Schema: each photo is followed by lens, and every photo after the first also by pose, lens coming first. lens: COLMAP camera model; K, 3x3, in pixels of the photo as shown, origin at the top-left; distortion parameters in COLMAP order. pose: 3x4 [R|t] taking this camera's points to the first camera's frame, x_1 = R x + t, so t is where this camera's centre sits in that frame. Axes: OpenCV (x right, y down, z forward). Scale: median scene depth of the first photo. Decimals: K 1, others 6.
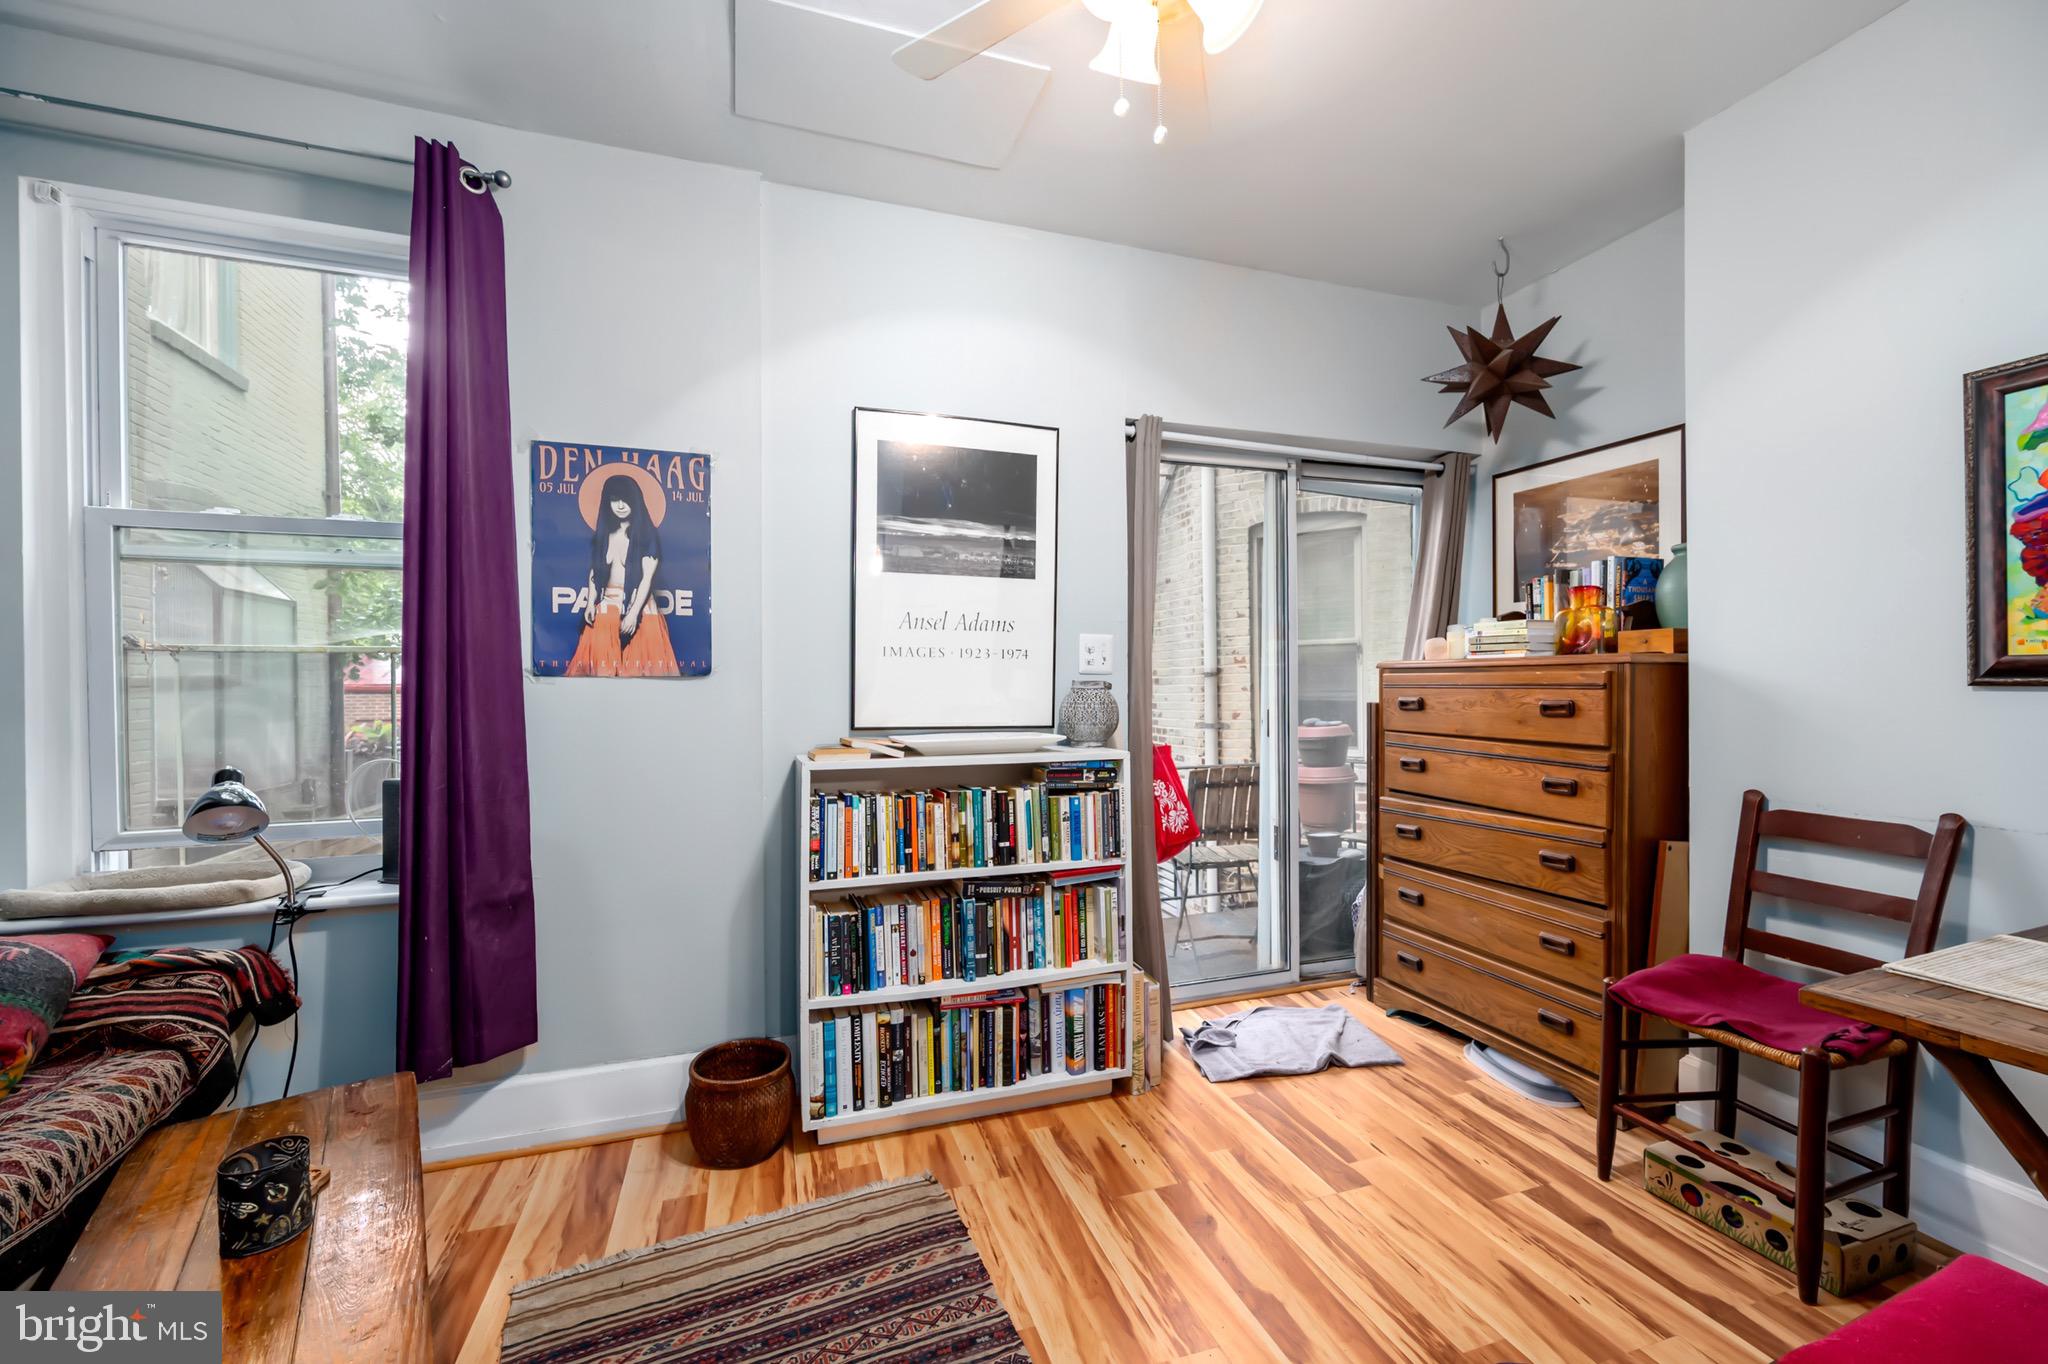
lens RADIAL K [[818.3, 0, 1025.6], [0, 818.3, 684.9], [0, 0, 1]] dist [-0.001029, -0.000195]
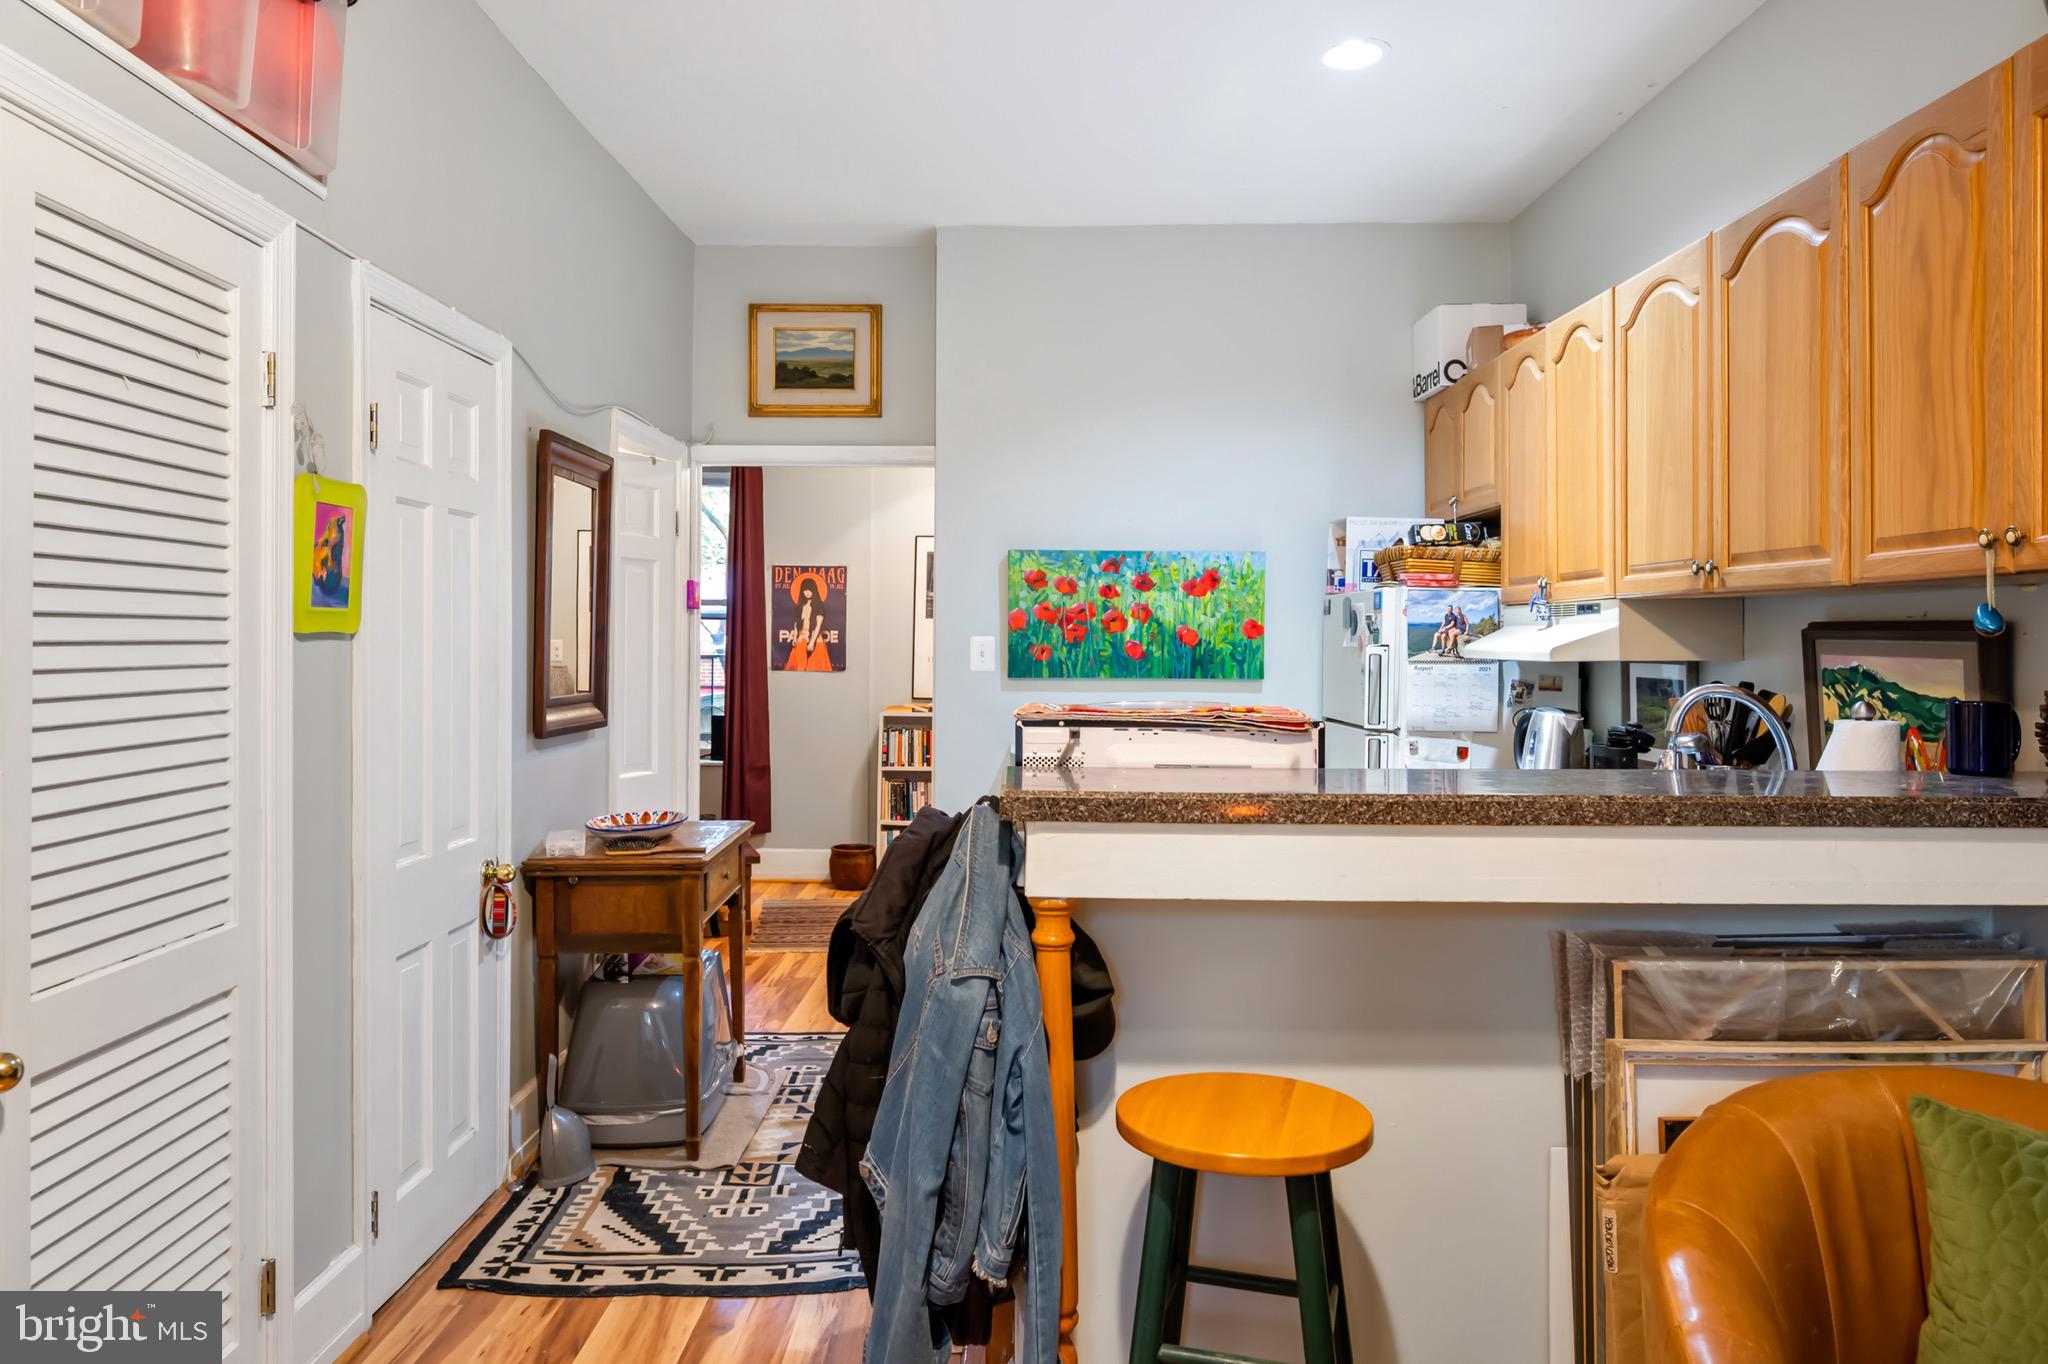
lens RADIAL K [[1241.5, 0, 1019.2], [0, 1241.5, 645.8], [0, 0, 1]] dist [-0.002318, -0.000153]
pose [[0.950070, 0.013235, -0.311756, 1.080150], [-0.014336, 0.999896, -0.001238, -0.081722], [0.311708, 0.005645, 0.950161, -1.979995]]
